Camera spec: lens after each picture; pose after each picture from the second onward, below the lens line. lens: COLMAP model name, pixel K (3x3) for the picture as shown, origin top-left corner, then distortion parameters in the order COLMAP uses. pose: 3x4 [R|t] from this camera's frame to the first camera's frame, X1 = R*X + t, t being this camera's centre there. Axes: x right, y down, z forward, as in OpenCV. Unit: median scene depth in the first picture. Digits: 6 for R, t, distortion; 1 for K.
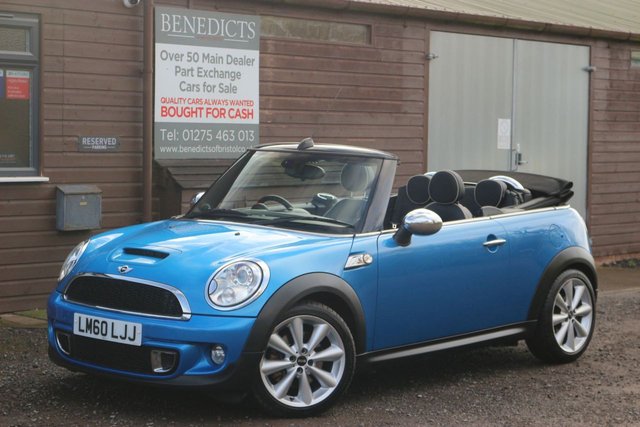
lens RADIAL K [[1550.0, 0, 318.9], [0, 1550.0, 211.1], [0, 0, 1]] dist [0.023703, 0.000000]
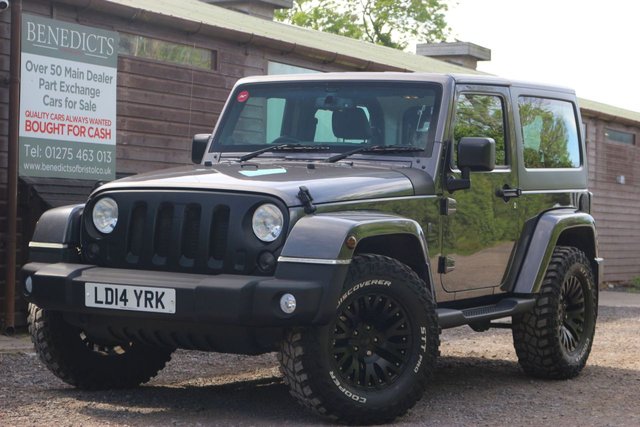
lens RADIAL K [[1550.0, 0, 317.4], [0, 1550.0, 214.0], [0, 0, 1]] dist [0.023703, 0.000000]
pose [[0.977780, 0.010220, 0.209382, -0.120633], [0.000378, 0.998723, -0.050511, 0.035285], [-0.209631, 0.049468, 0.976528, 0.048745]]
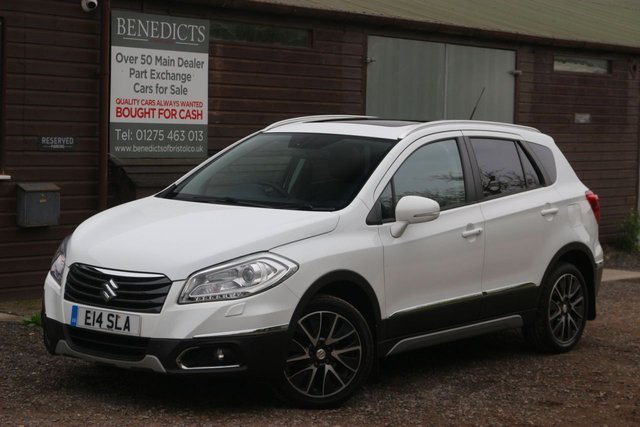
lens RADIAL K [[1550.0, 0, 322.6], [0, 1550.0, 212.3], [0, 0, 1]] dist [0.023703, 0.000000]
pose [[0.997785, 0.006166, 0.066228, -0.031346], [-0.006525, 0.999965, 0.005209, -0.003492], [-0.066193, -0.005630, 0.997791, -0.040586]]
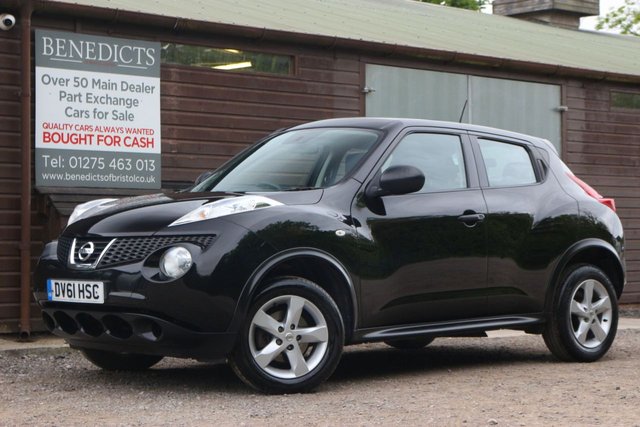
lens RADIAL K [[1550.0, 0, 319.8], [0, 1550.0, 215.7], [0, 0, 1]] dist [0.023703, 0.000000]
pose [[0.995972, -0.019569, -0.087504, 0.148786], [0.013610, 0.997581, -0.068174, 0.051337], [0.088626, 0.066709, 0.993829, 0.053699]]
